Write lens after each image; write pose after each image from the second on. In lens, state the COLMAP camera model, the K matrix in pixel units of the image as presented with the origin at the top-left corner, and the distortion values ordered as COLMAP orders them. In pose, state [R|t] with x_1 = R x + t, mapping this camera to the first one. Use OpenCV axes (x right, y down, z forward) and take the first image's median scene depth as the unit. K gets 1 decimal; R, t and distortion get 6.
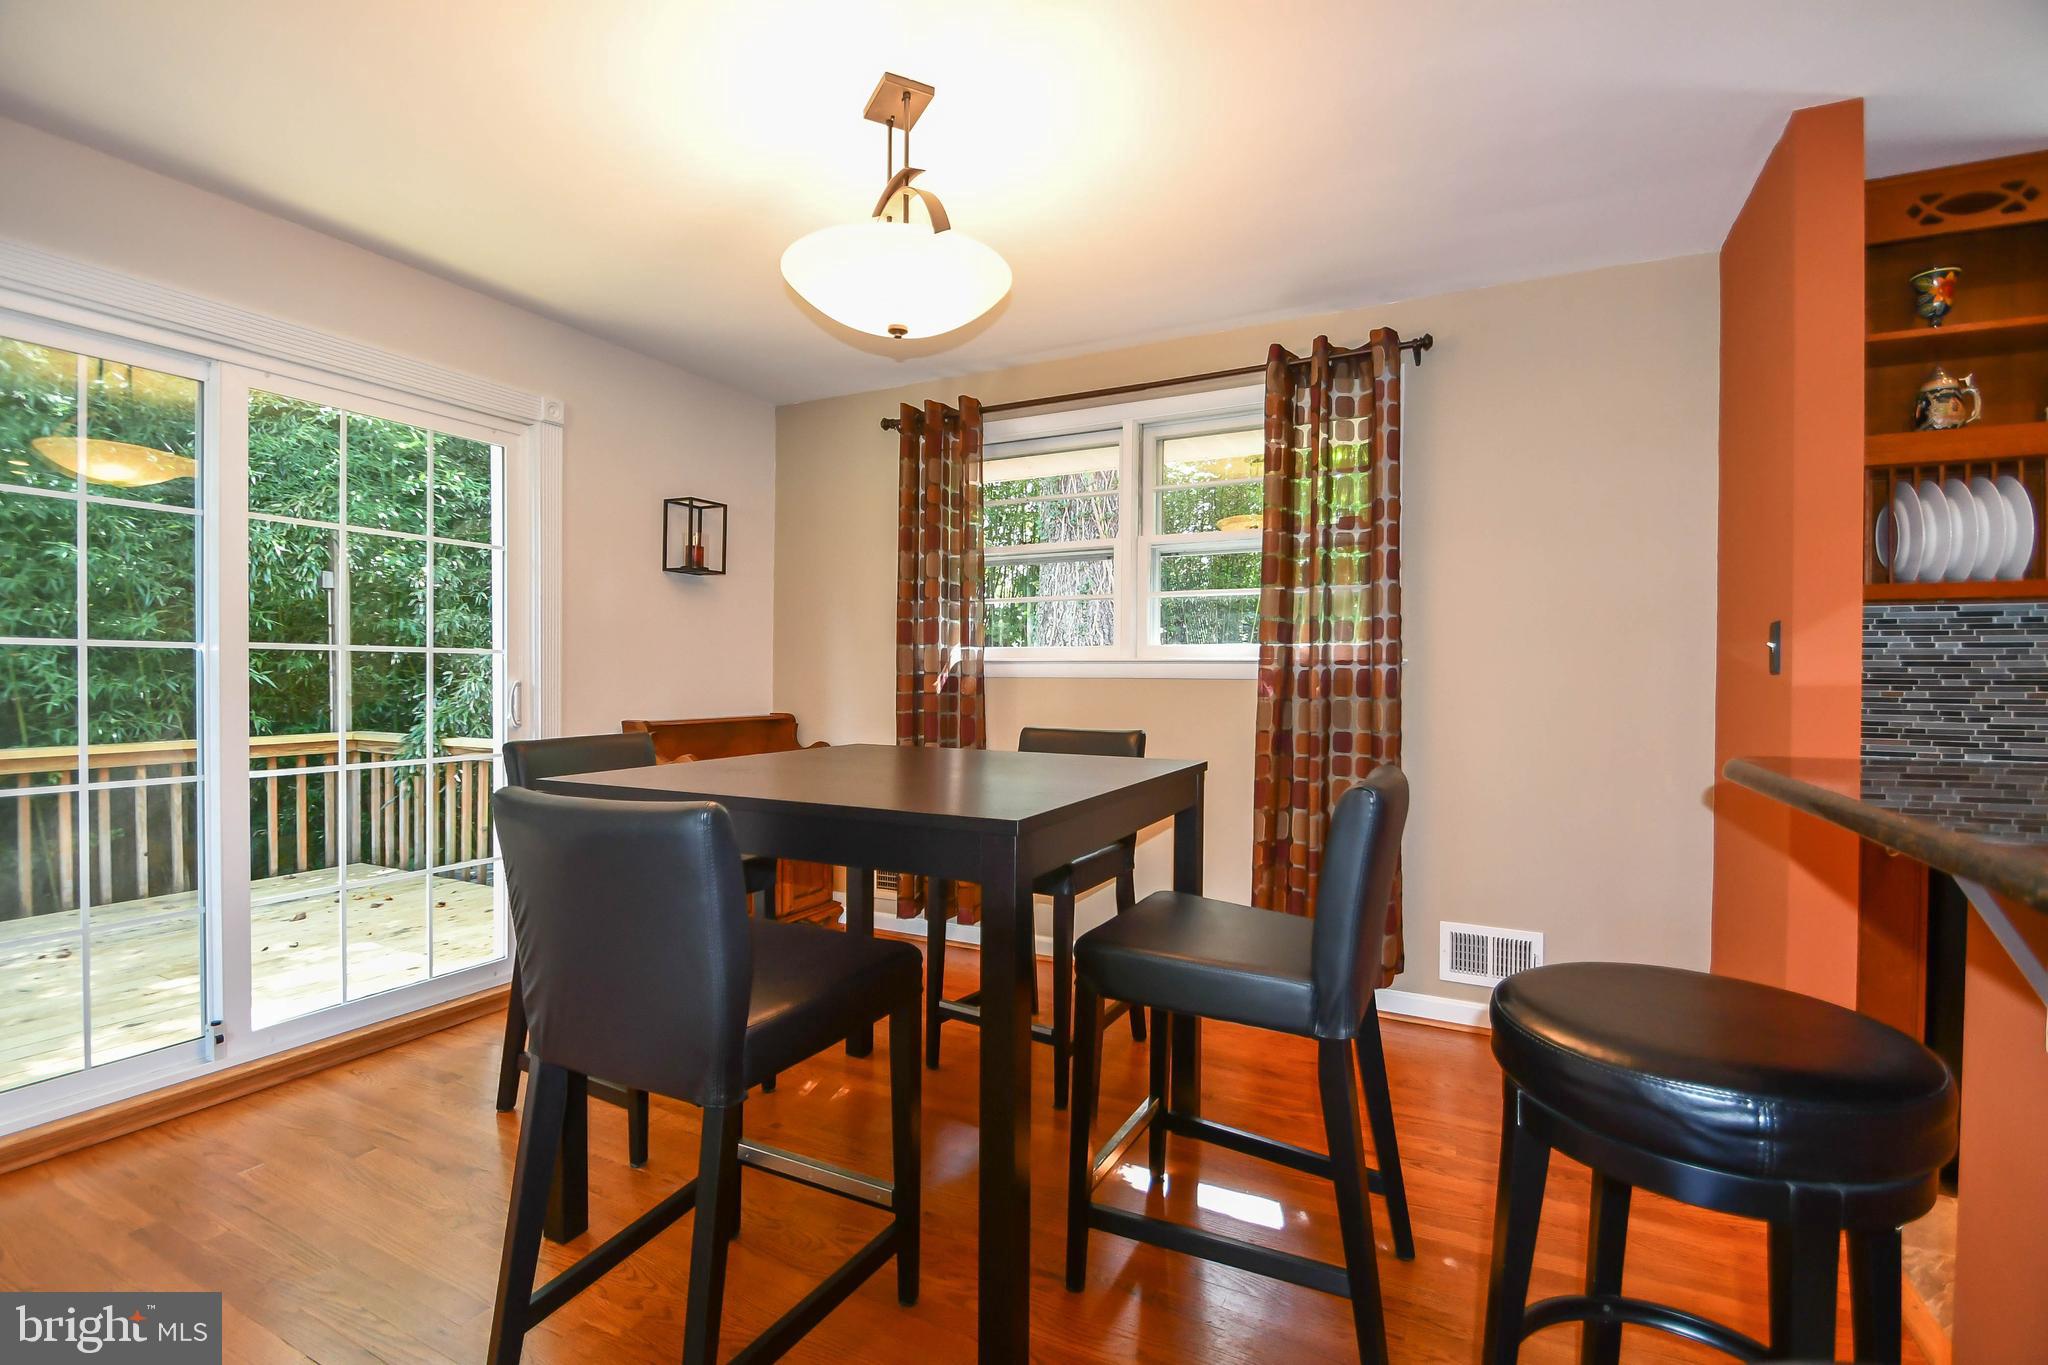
lens RADIAL K [[918.6, 0, 1010.2], [0, 918.6, 689.5], [0, 0, 1]] dist [0.013753, -0.016945]
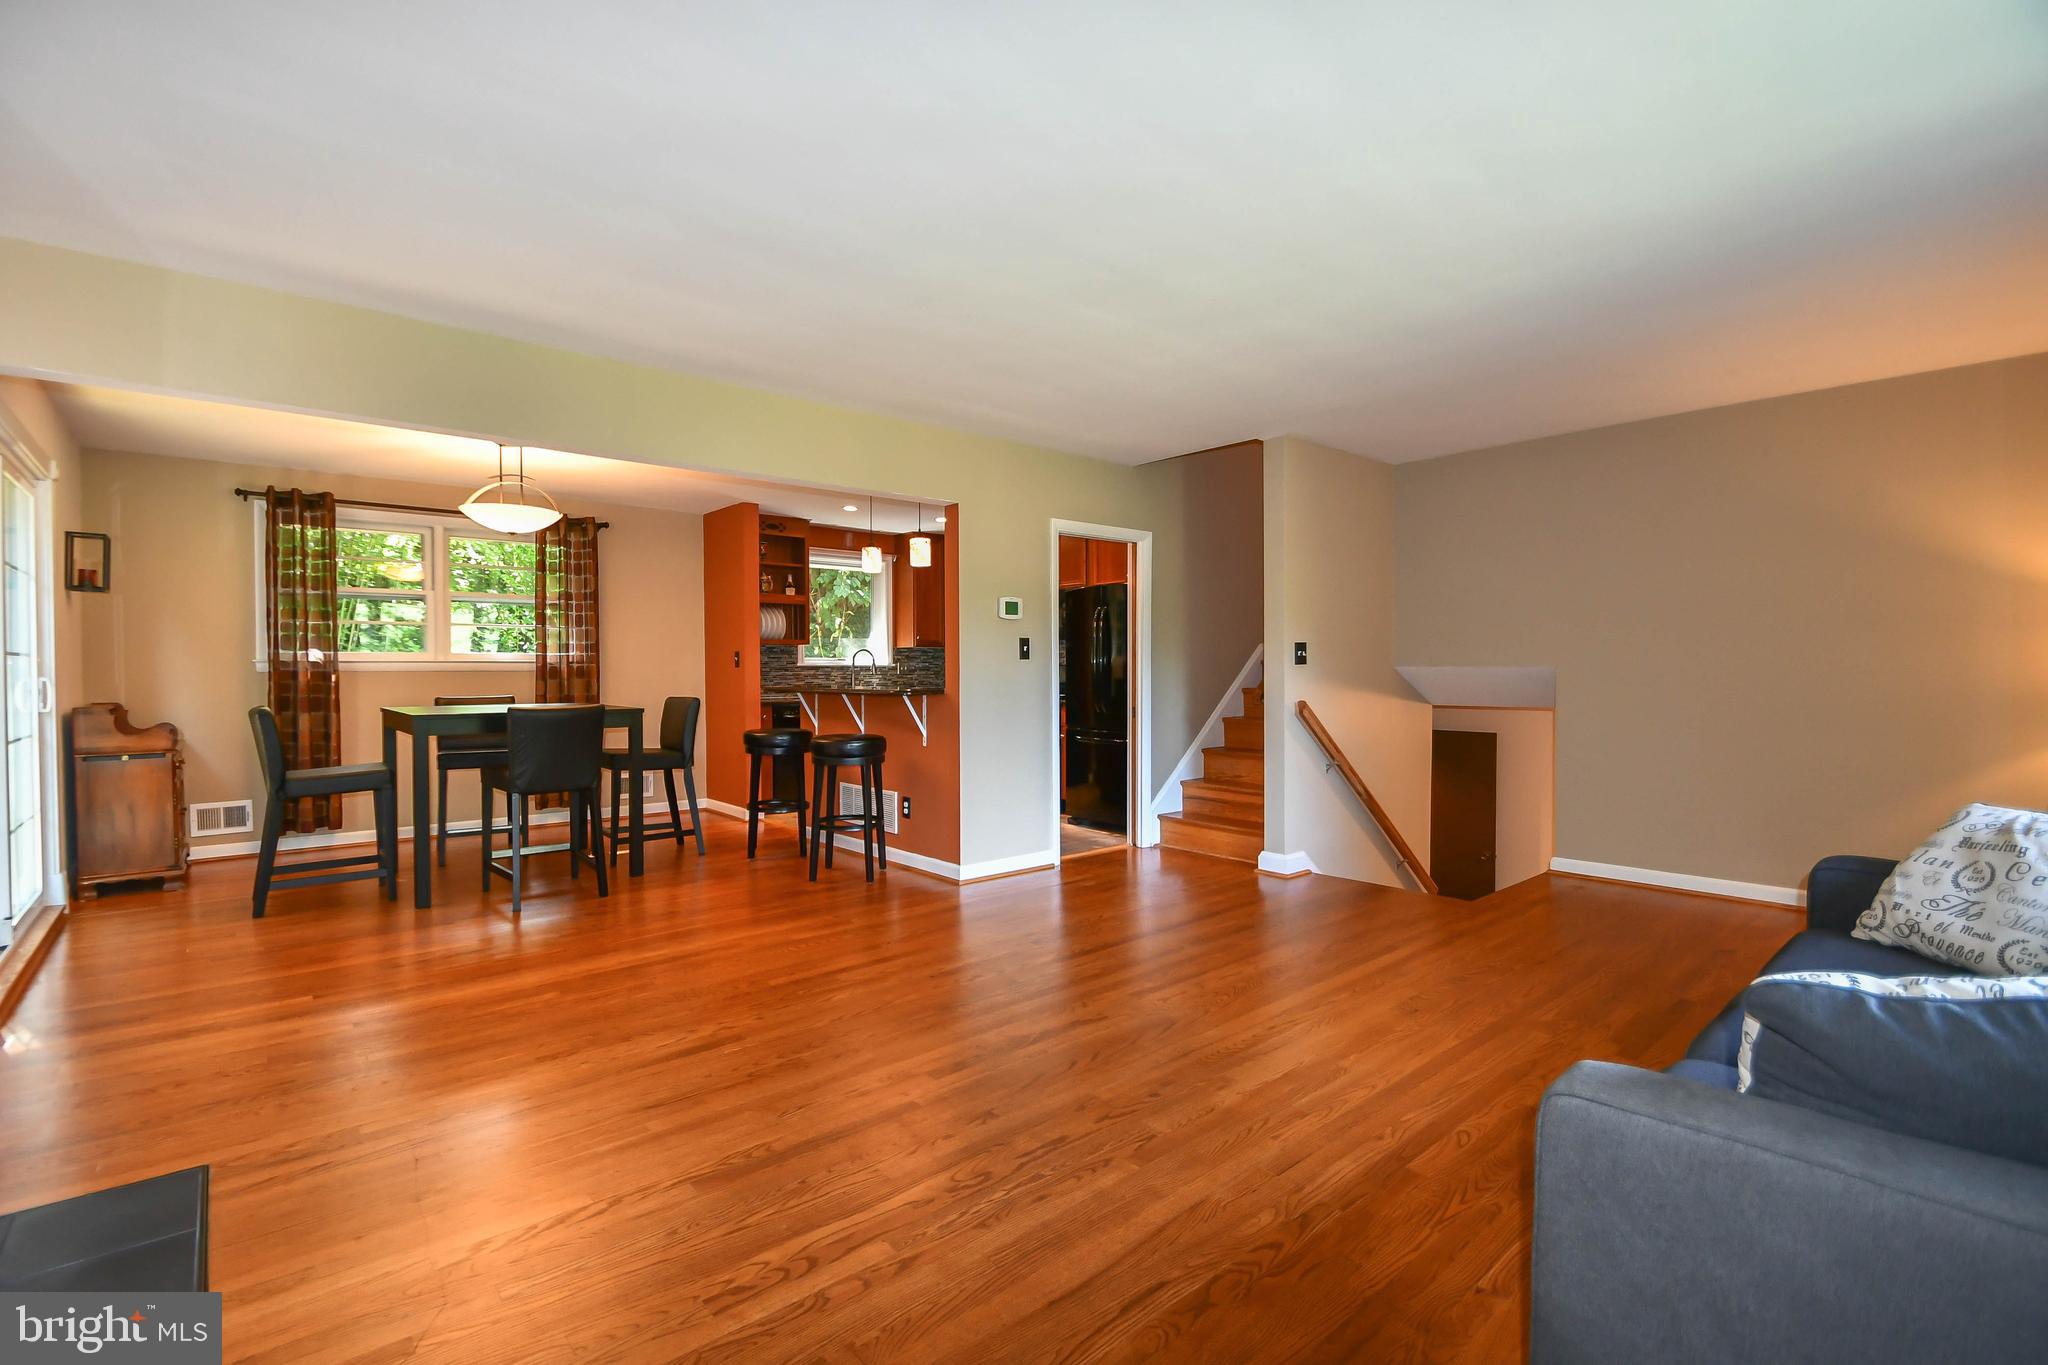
lens RADIAL K [[918.6, 0, 1010.2], [0, 918.6, 689.5], [0, 0, 1]] dist [0.013753, -0.016945]
pose [[0.378321, -0.028909, 0.925223, -1.294528], [0.019271, 0.999542, 0.023351, 0.003088], [-0.925474, 0.008995, 0.378705, -0.803623]]
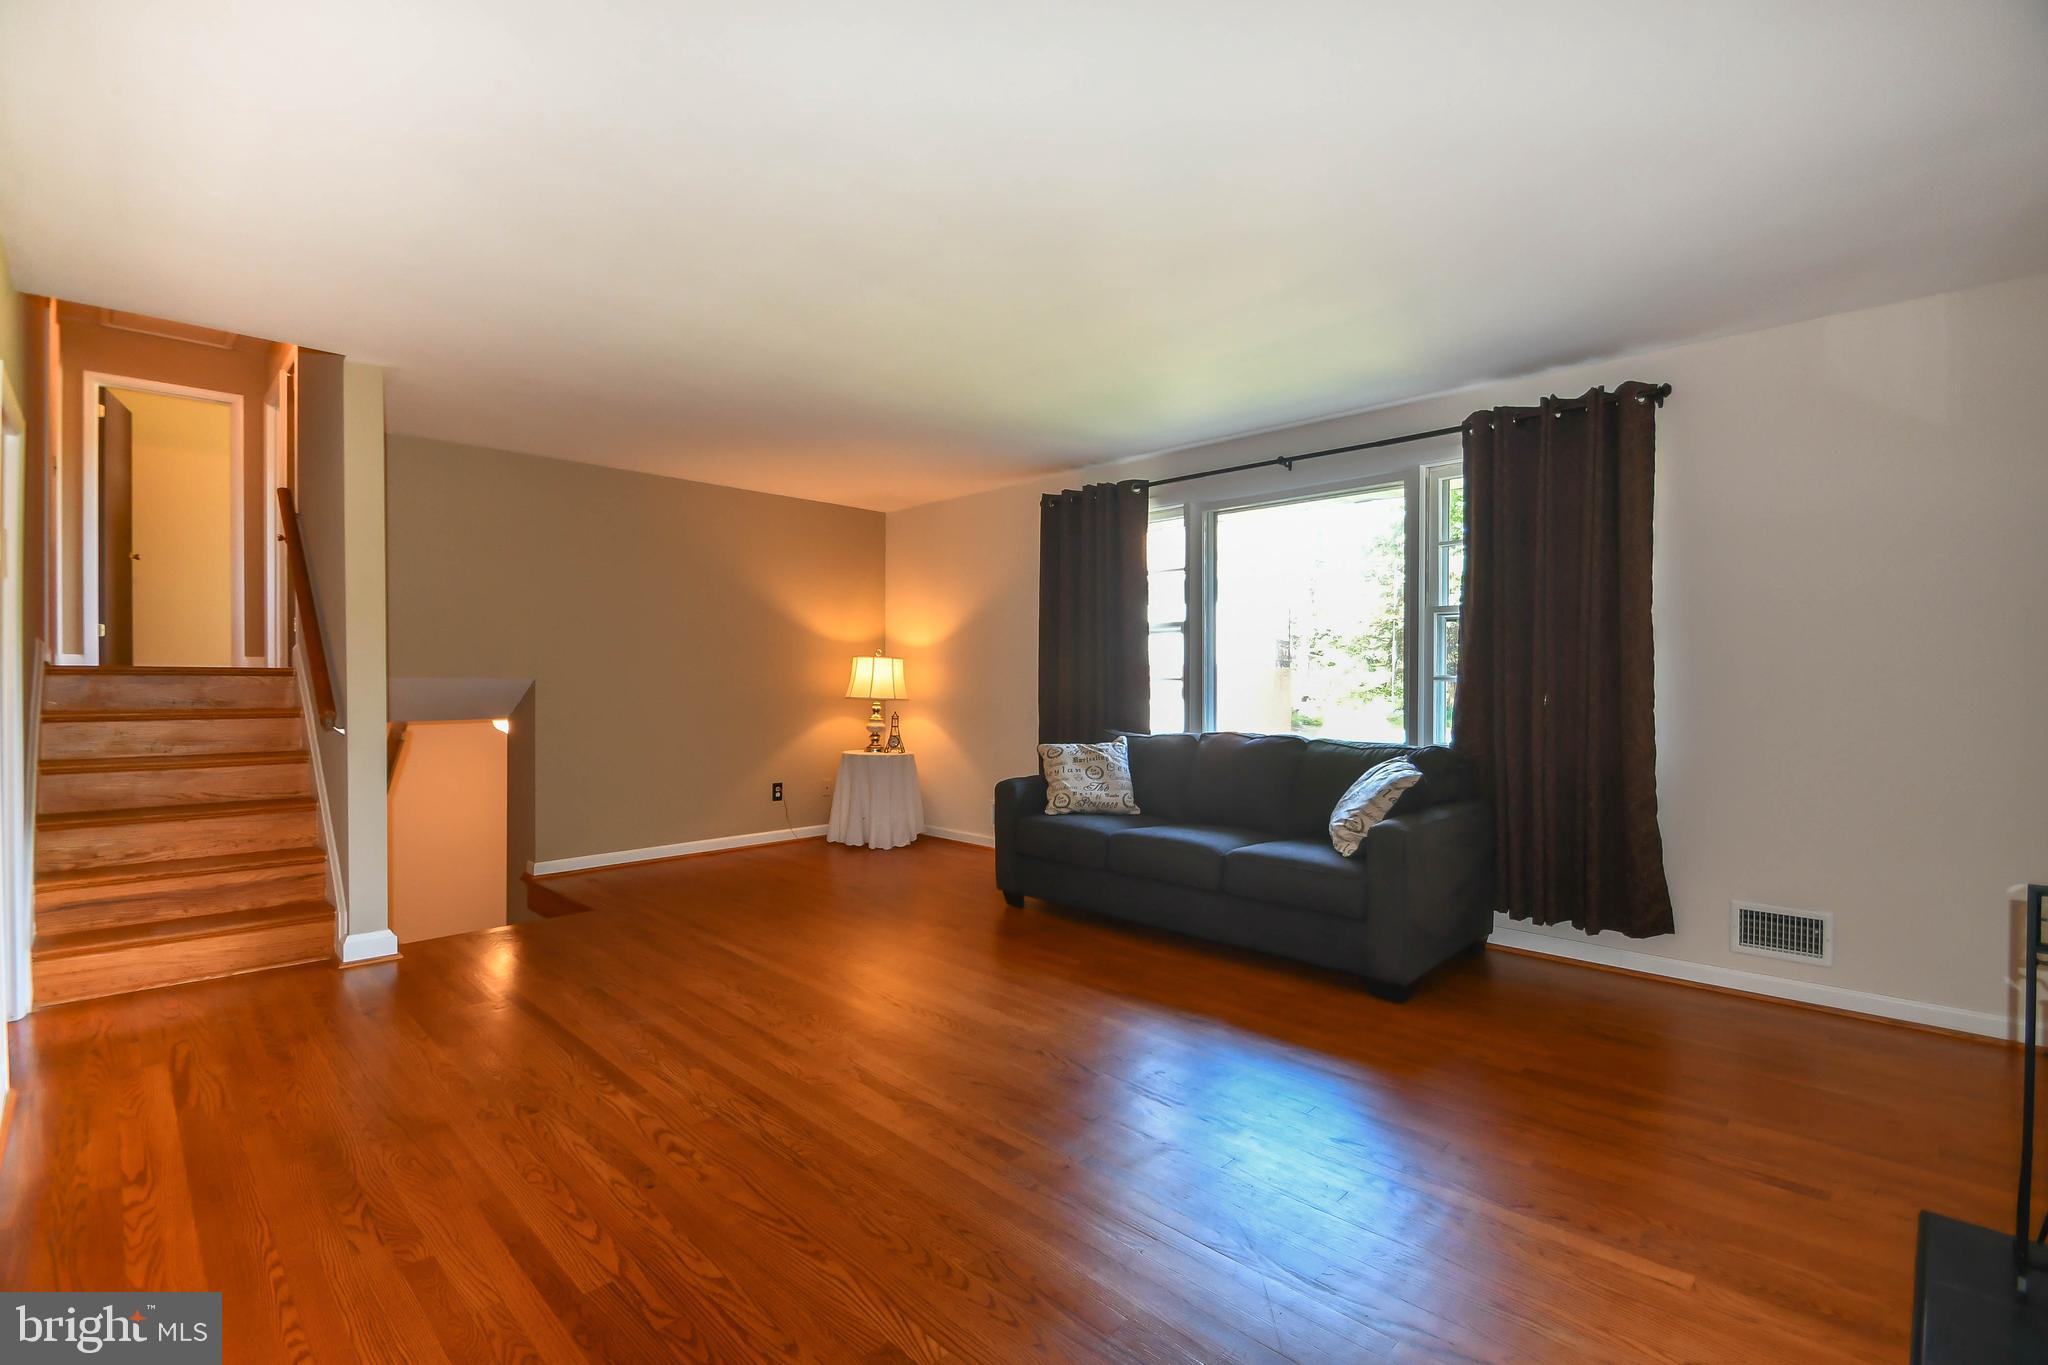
lens RADIAL K [[919.0, 0, 1013.1], [0, 919.0, 685.6], [0, 0, 1]] dist [0.010342, -0.013856]
pose [[-0.951775, -0.009443, 0.306653, -0.758245], [-0.002200, 0.999711, 0.023957, -0.010525], [-0.306790, 0.022127, -0.951520, 0.281479]]
